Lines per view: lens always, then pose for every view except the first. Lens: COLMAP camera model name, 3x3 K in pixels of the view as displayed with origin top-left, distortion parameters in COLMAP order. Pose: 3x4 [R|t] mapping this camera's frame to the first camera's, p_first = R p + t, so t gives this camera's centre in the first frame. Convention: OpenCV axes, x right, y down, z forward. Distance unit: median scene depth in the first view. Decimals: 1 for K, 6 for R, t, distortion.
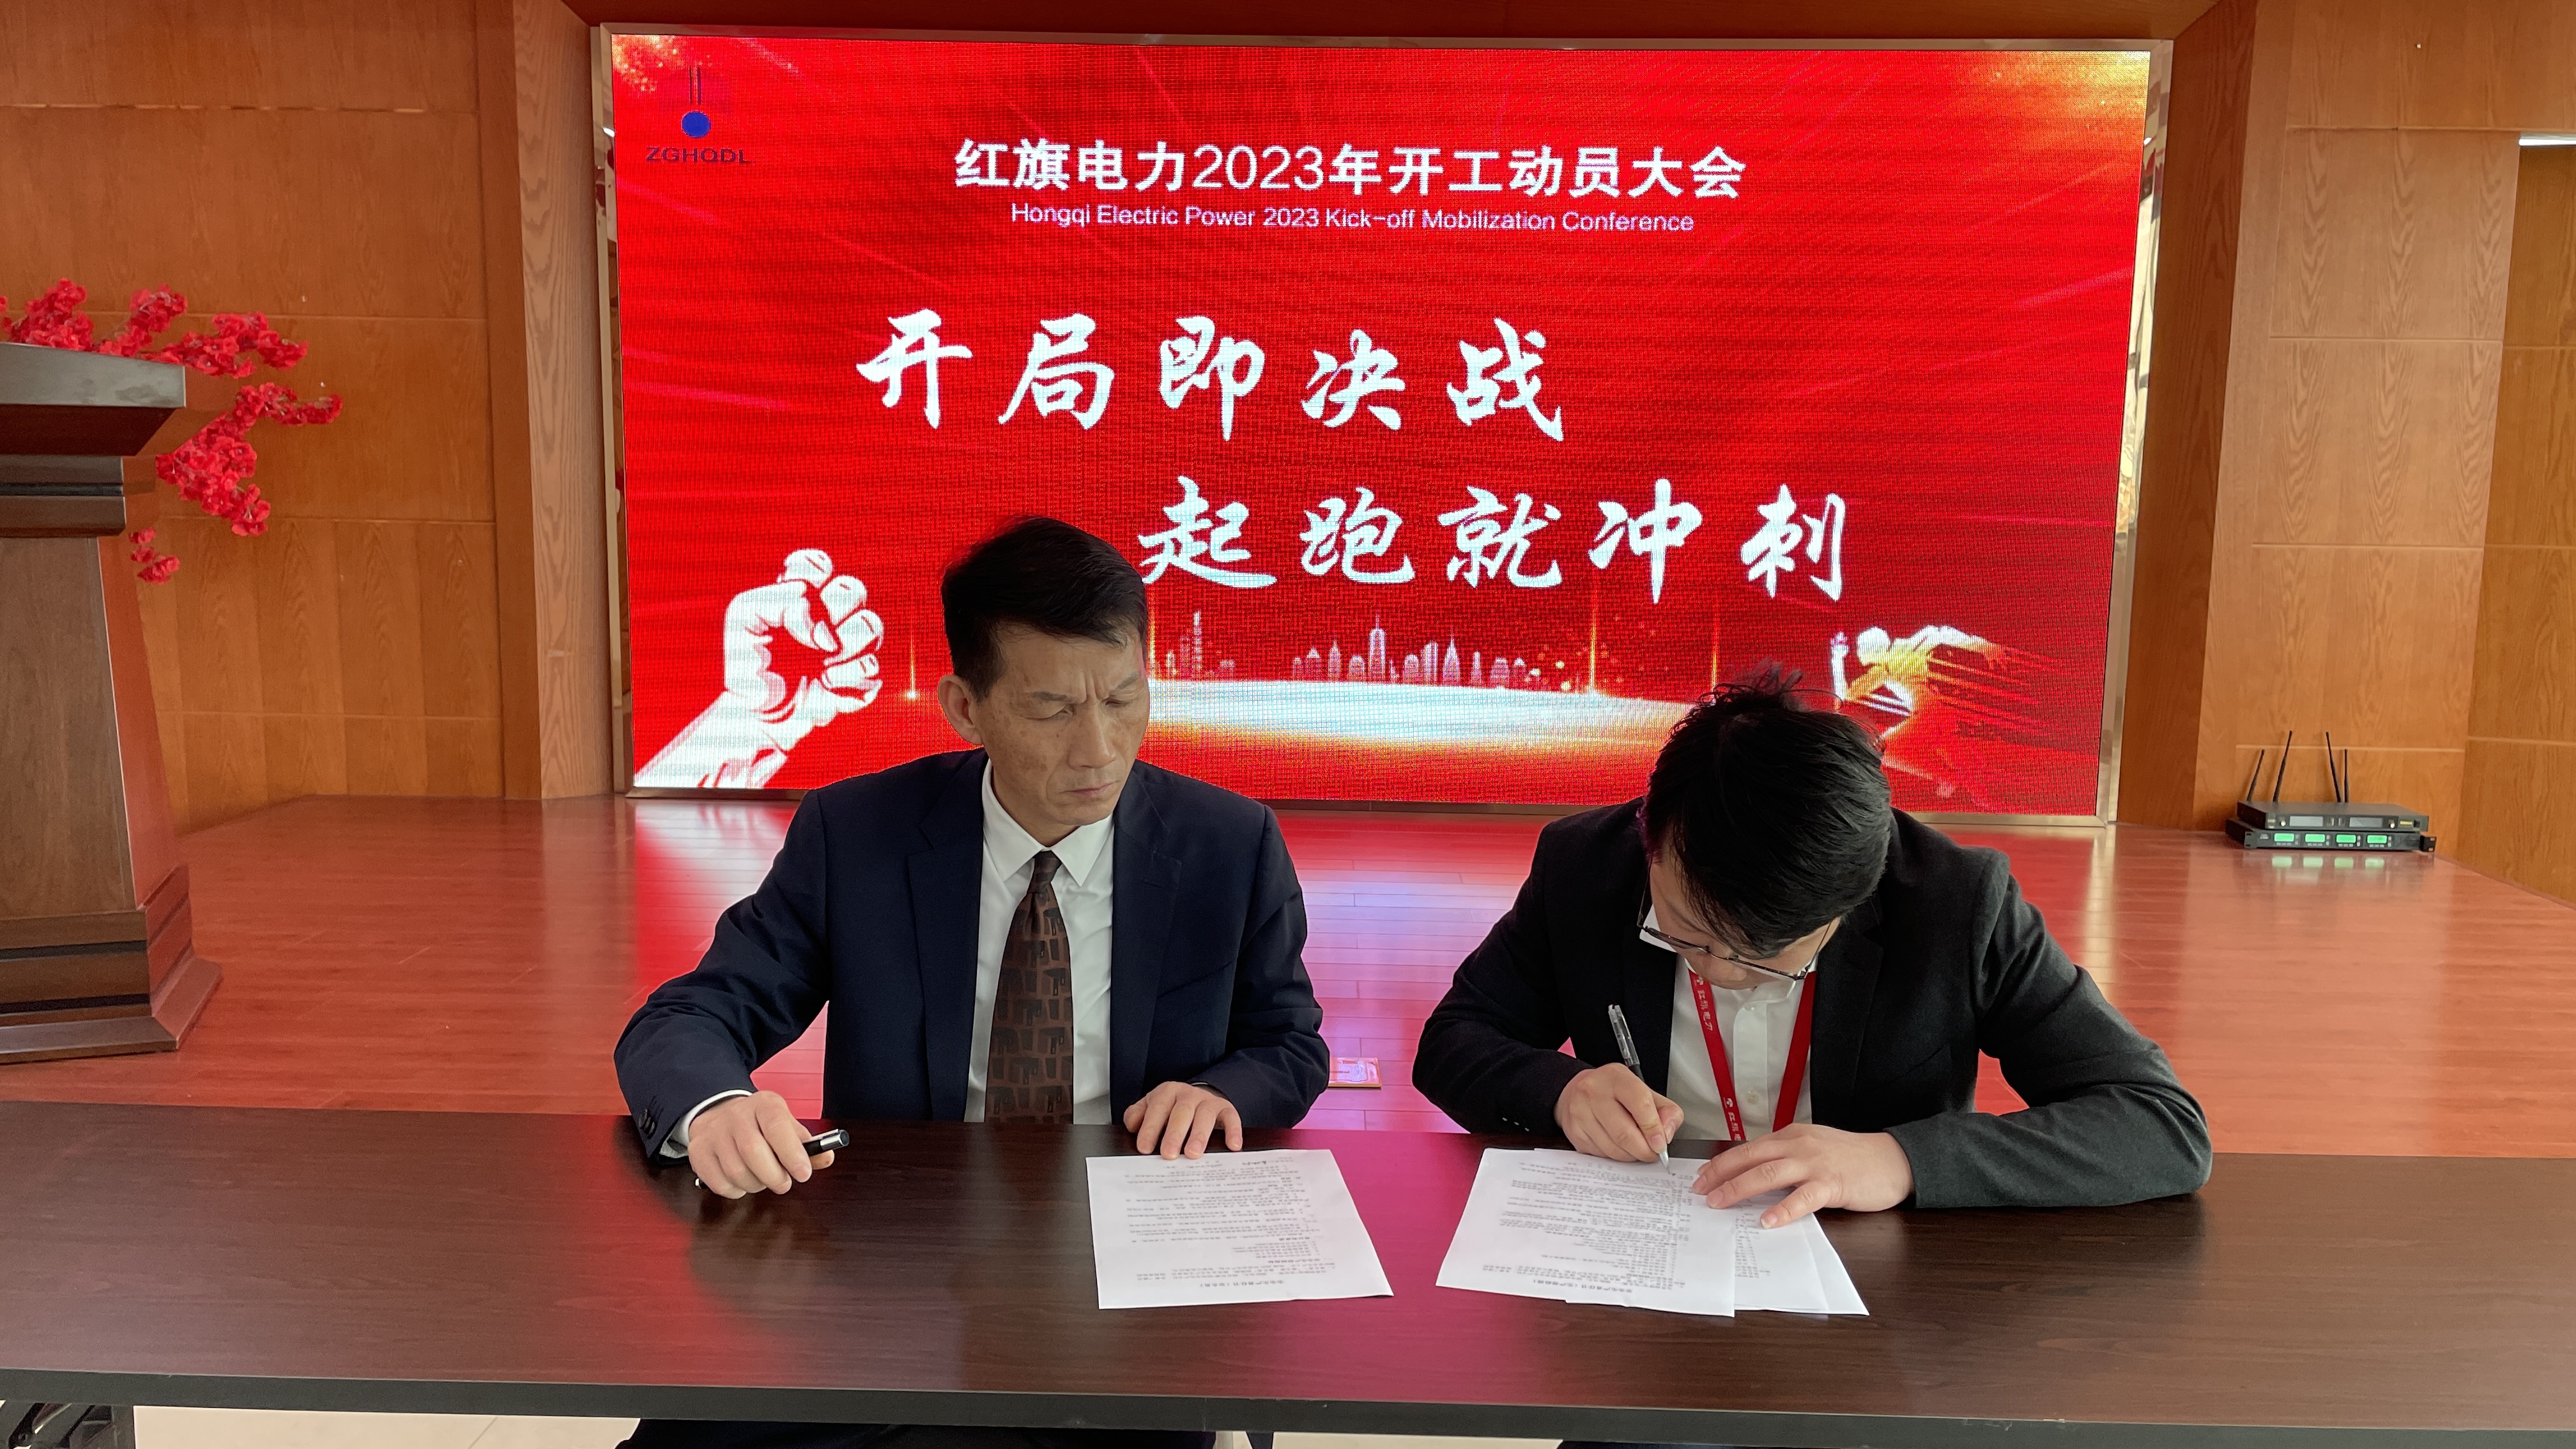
lens RADIAL K [[1963.1, 0, 1281.9], [0, 1963.1, 713.9], [0, 0, 1]] dist [0.099116, -0.135727]
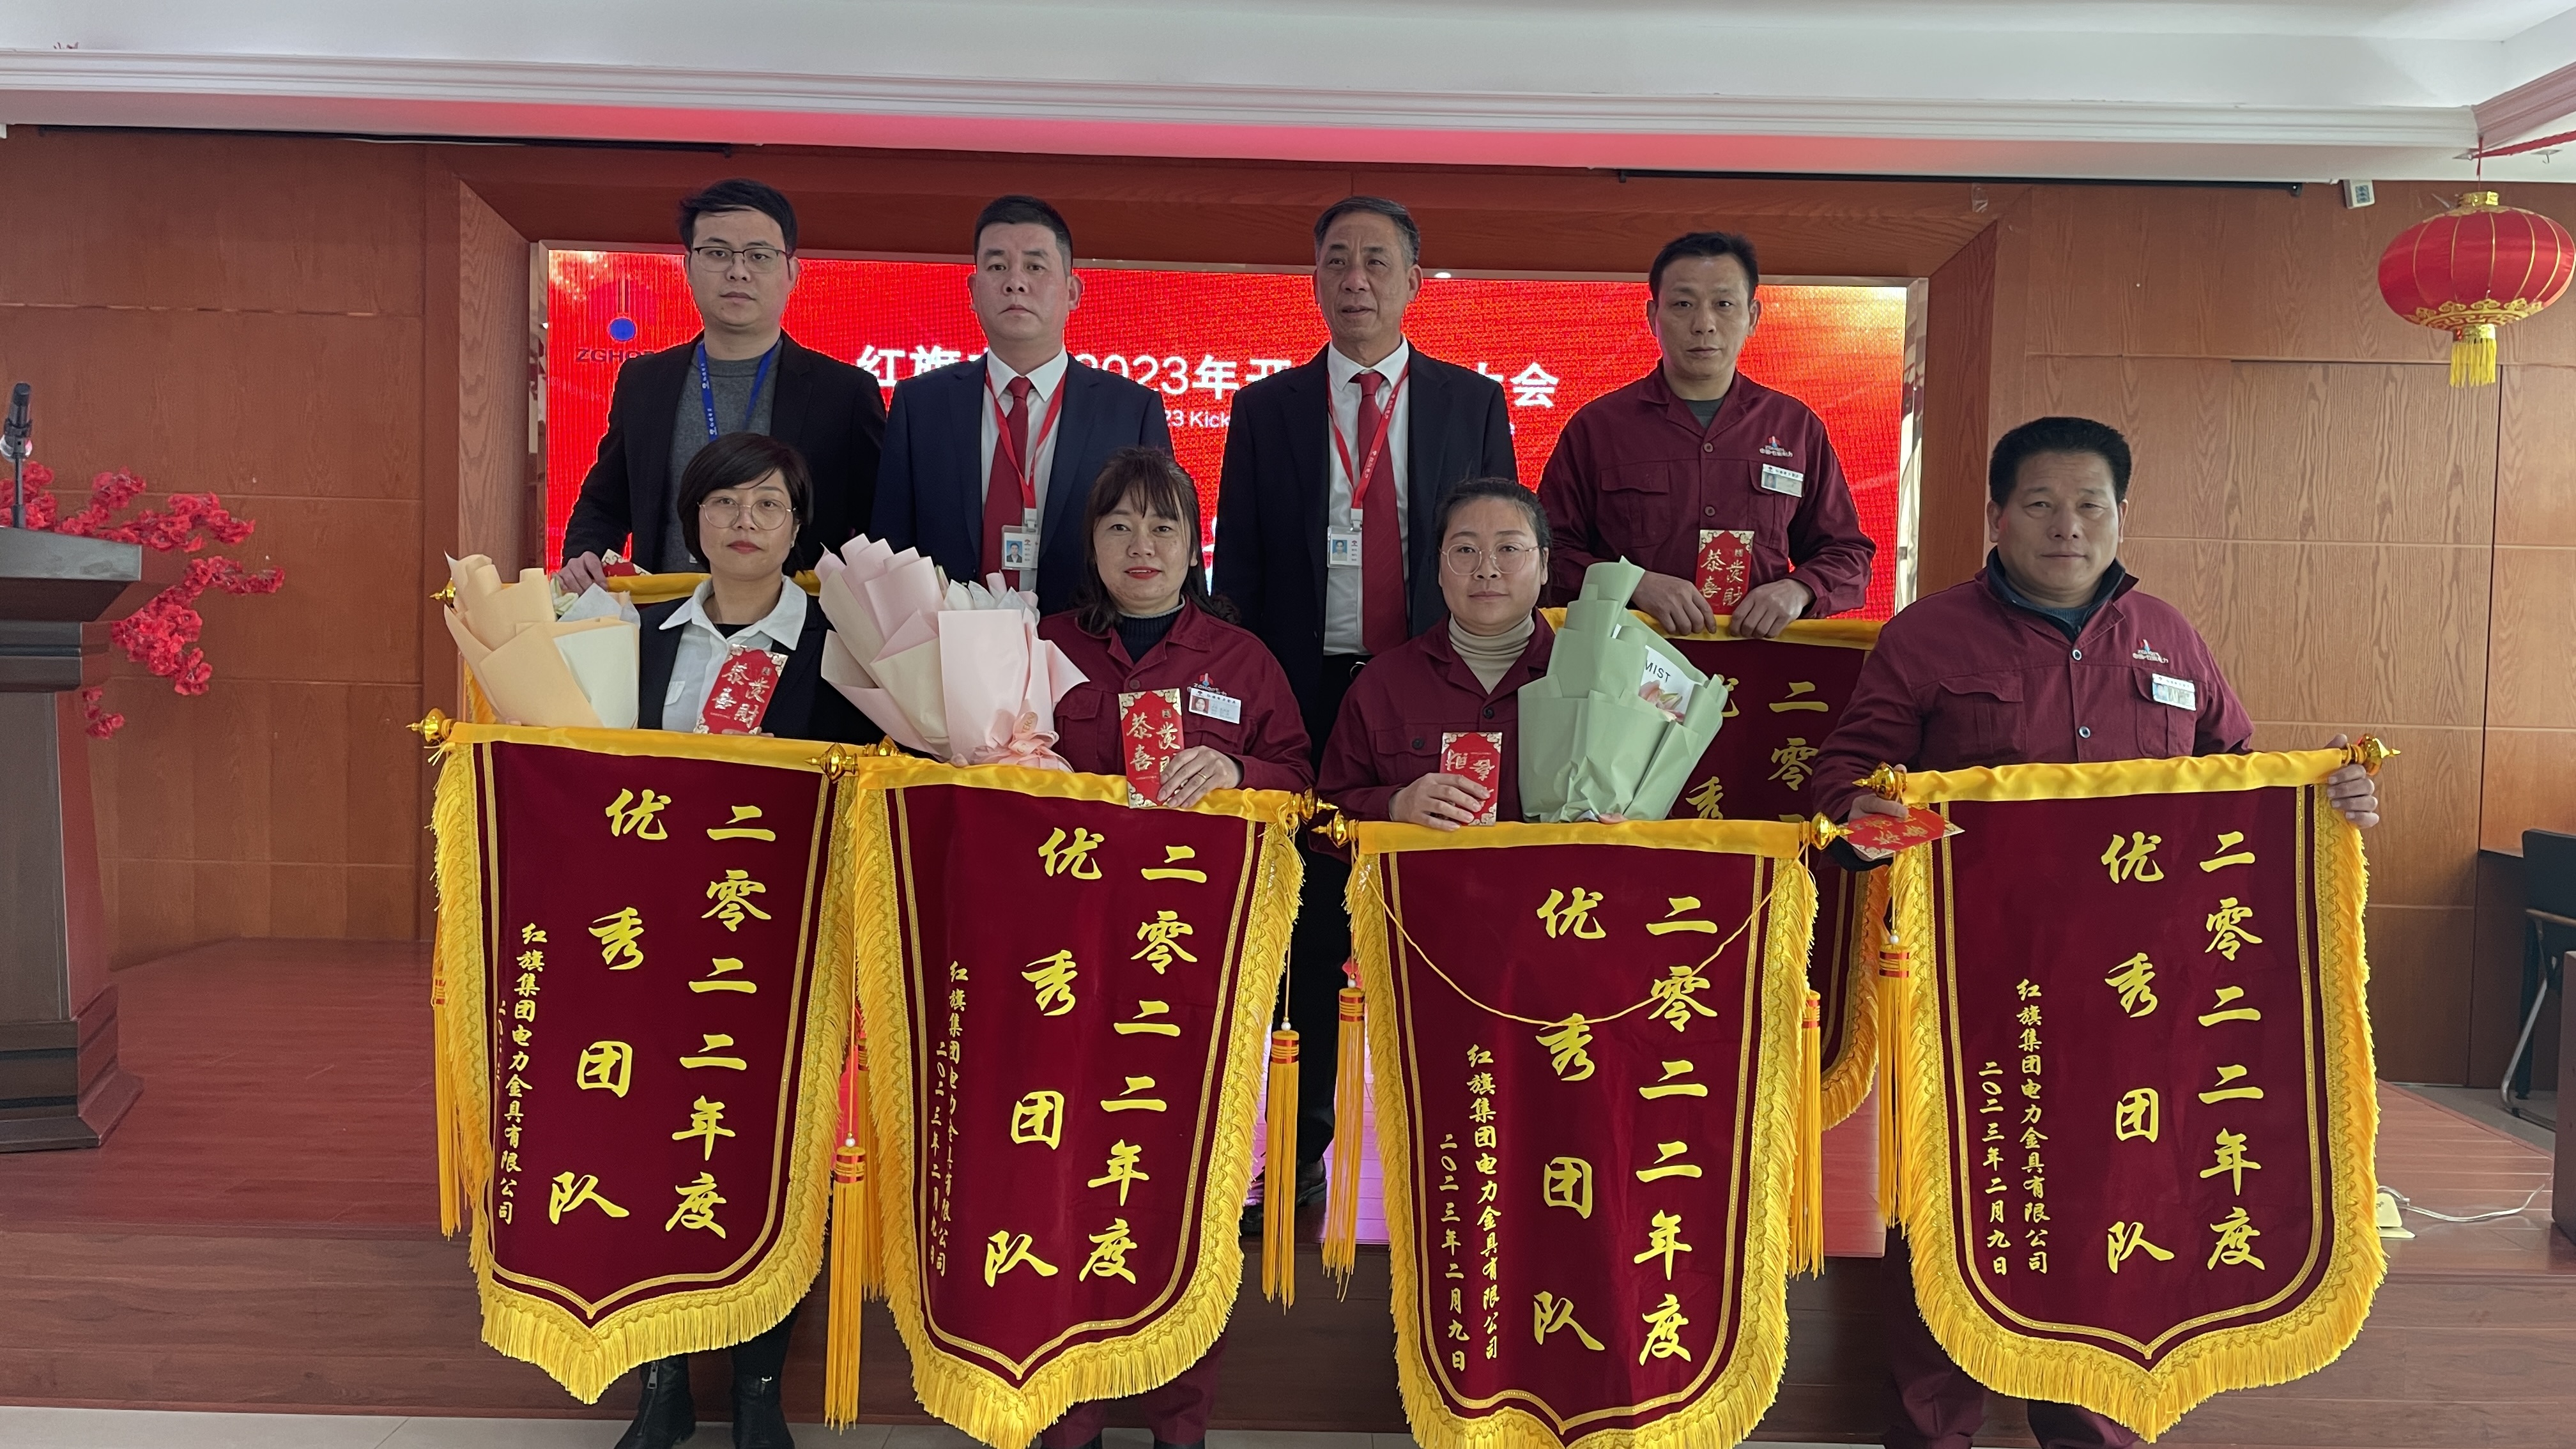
lens RADIAL K [[1963.1, 0, 1308.7], [0, 1963.1, 704.8], [0, 0, 1]] dist [0.099116, -0.135727]
pose [[0.999412, 0.007419, 0.033475, 0.053450], [-0.004343, 0.995839, -0.091029, 0.012193], [-0.034011, 0.090830, 0.995285, -0.100556]]
